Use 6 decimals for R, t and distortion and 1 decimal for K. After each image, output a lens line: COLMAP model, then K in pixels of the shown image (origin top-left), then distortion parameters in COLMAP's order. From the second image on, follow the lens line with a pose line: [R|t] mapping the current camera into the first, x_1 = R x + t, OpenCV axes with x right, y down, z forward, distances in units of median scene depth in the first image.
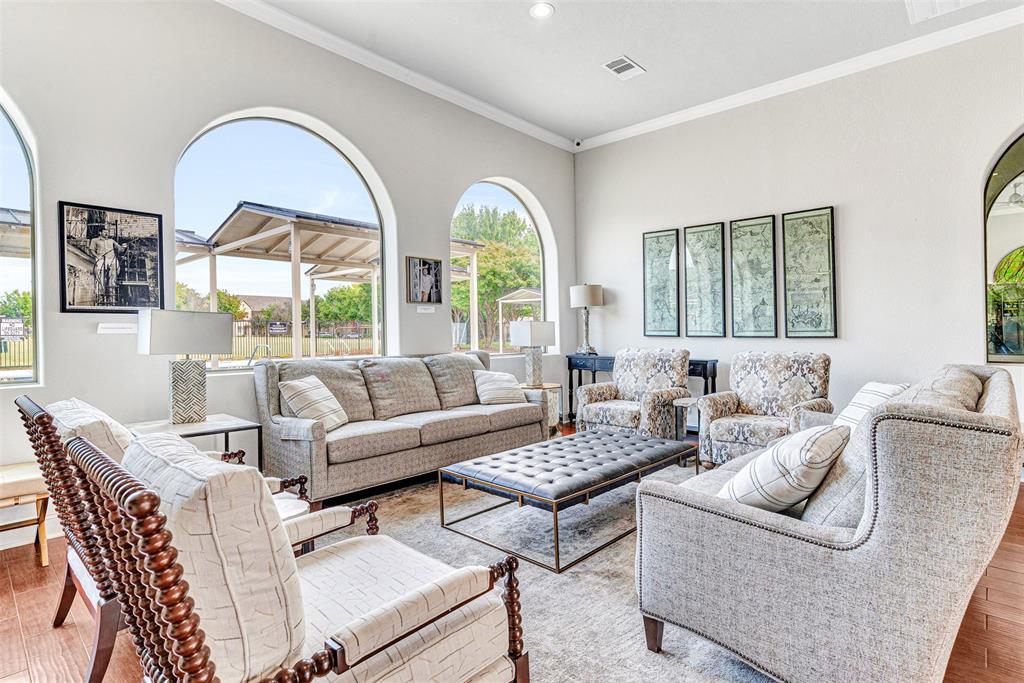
lens RADIAL K [[519.7, 0, 509.4], [0, 519.7, 335.4], [0, 0, 1]] dist [-0.001822, -0.000132]
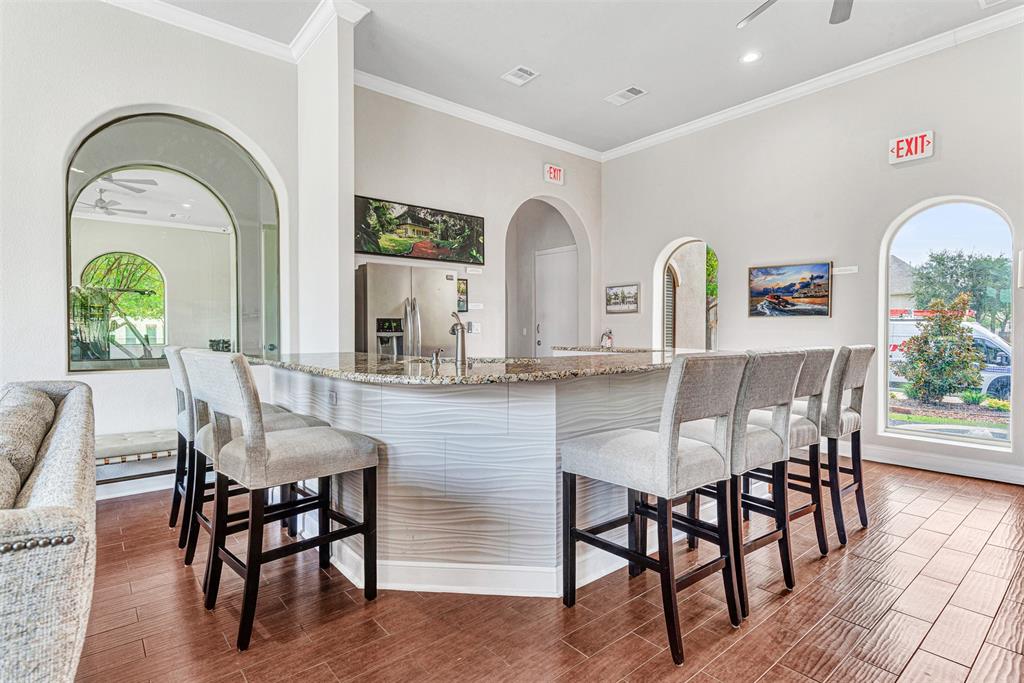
lens RADIAL K [[519.7, 0, 512.0], [0, 519.7, 338.0], [0, 0, 1]] dist [-0.001822, -0.000132]
pose [[0.129313, -0.005547, 0.991588, 0.773703], [0.007209, 0.999963, 0.004654, -0.014863], [-0.991578, 0.006546, 0.129348, 0.753659]]
